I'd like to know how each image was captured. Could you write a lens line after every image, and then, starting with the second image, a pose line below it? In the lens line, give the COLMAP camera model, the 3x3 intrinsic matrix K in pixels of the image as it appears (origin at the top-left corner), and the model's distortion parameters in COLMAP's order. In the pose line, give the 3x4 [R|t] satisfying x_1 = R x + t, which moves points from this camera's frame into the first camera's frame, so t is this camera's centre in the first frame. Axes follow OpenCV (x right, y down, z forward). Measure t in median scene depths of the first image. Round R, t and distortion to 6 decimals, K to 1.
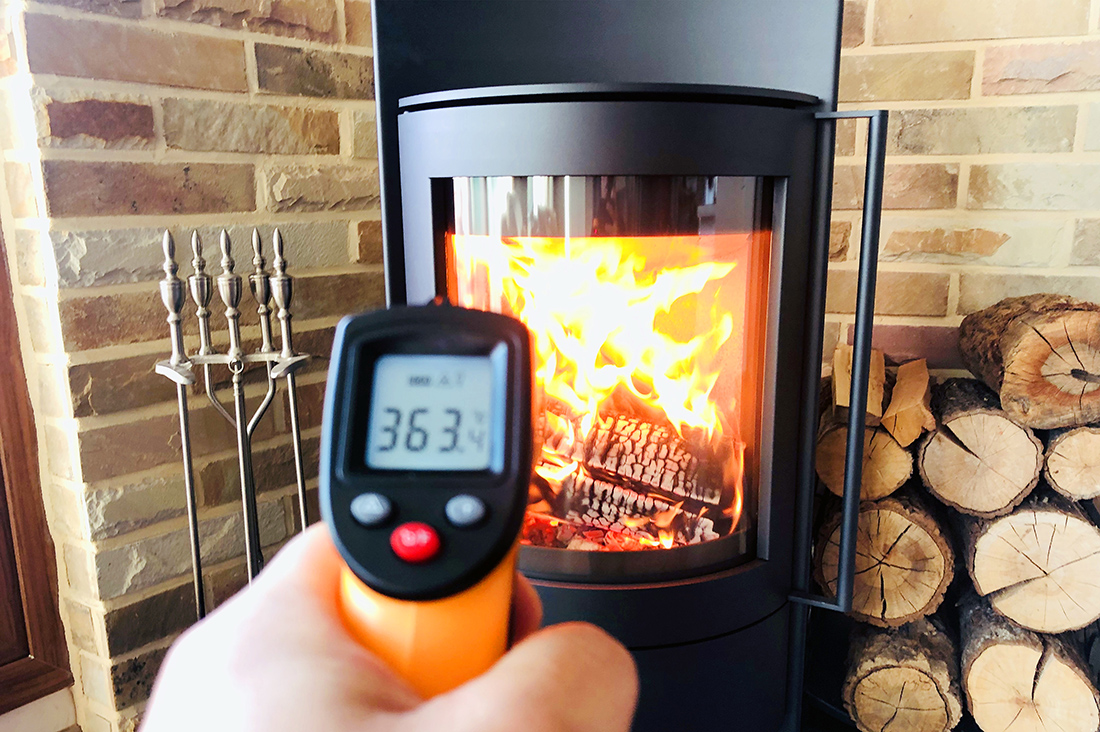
lens RADIAL K [[836.7, 0, 572.7], [0, 836.7, 369.8], [0, 0, 1]] dist [0.006989, 0.008991]
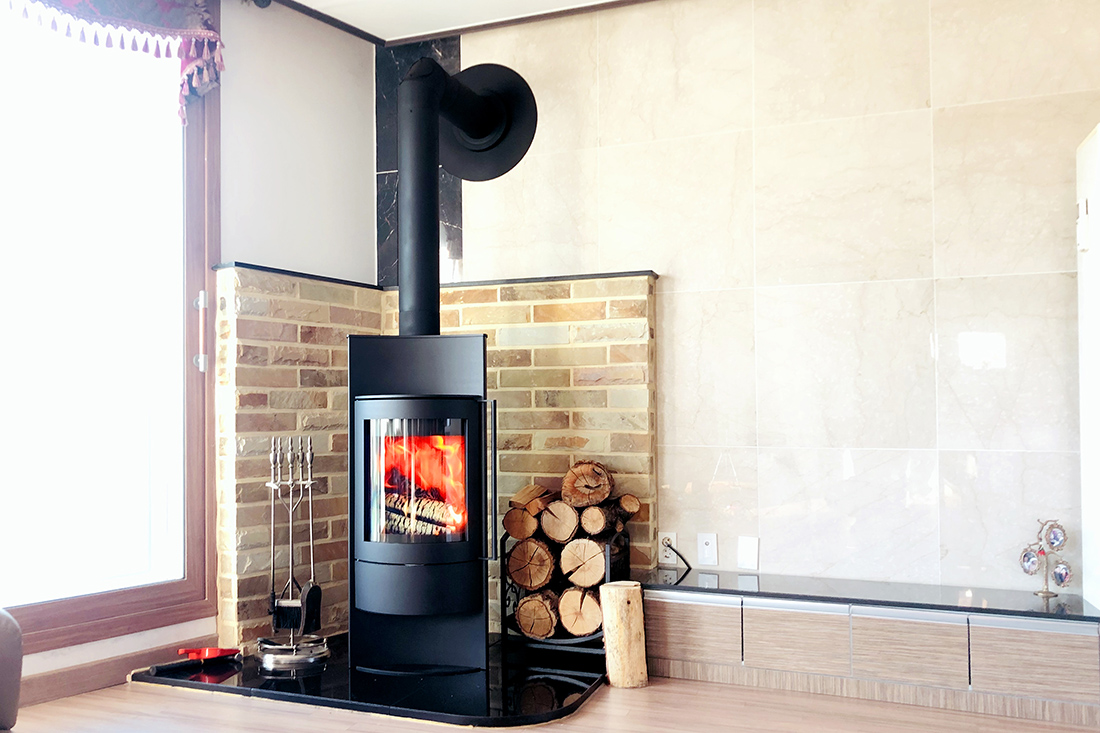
lens RADIAL K [[821.5, 0, 455.5], [0, 821.5, 391.0], [0, 0, 1]] dist [0.102295, -0.197438]
pose [[0.999480, 0.002089, -0.032189, 0.226139], [-0.009180, 0.975055, -0.221772, 0.285449], [0.030922, 0.221953, 0.974567, -1.669095]]
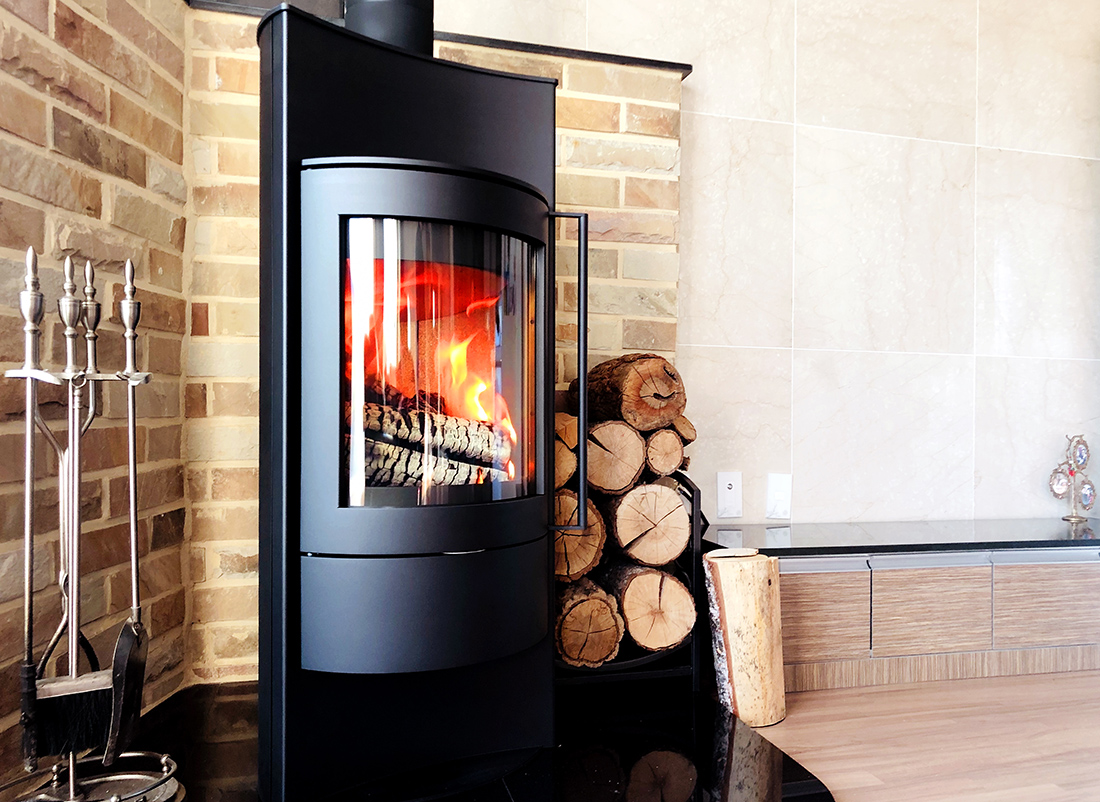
lens RADIAL K [[844.2, 0, 505.2], [0, 844.2, 413.6], [0, 0, 1]] dist [0.091476, -0.115413]
pose [[0.836654, 0.006854, 0.547689, -0.519548], [0.093163, 0.983571, -0.154625, 0.247077], [-0.539750, 0.180392, 0.822270, -0.182715]]
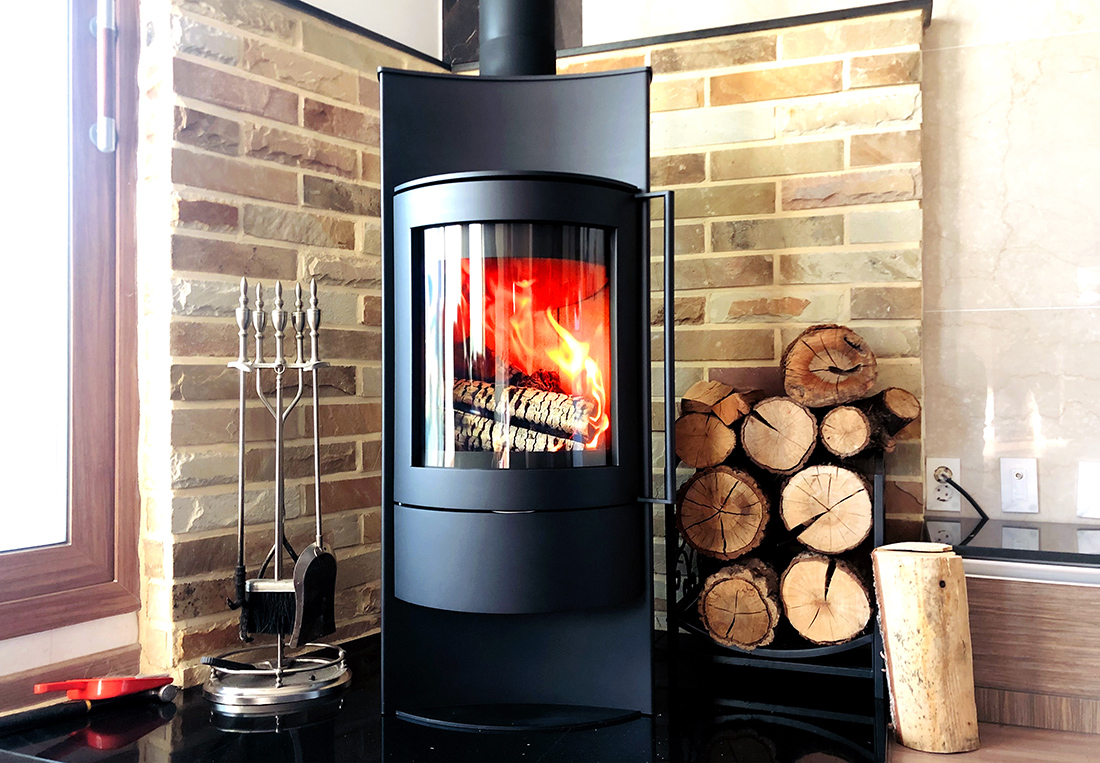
lens RADIAL K [[804.3, 0, 550.0], [0, 804.3, 381.5], [0, 0, 1]] dist [0.020963, -0.001680]
pose [[0.999961, 0.000908, -0.008796, 0.093722], [-0.002692, 0.978758, -0.205000, 0.301697], [0.008423, 0.205016, 0.978722, -0.394208]]
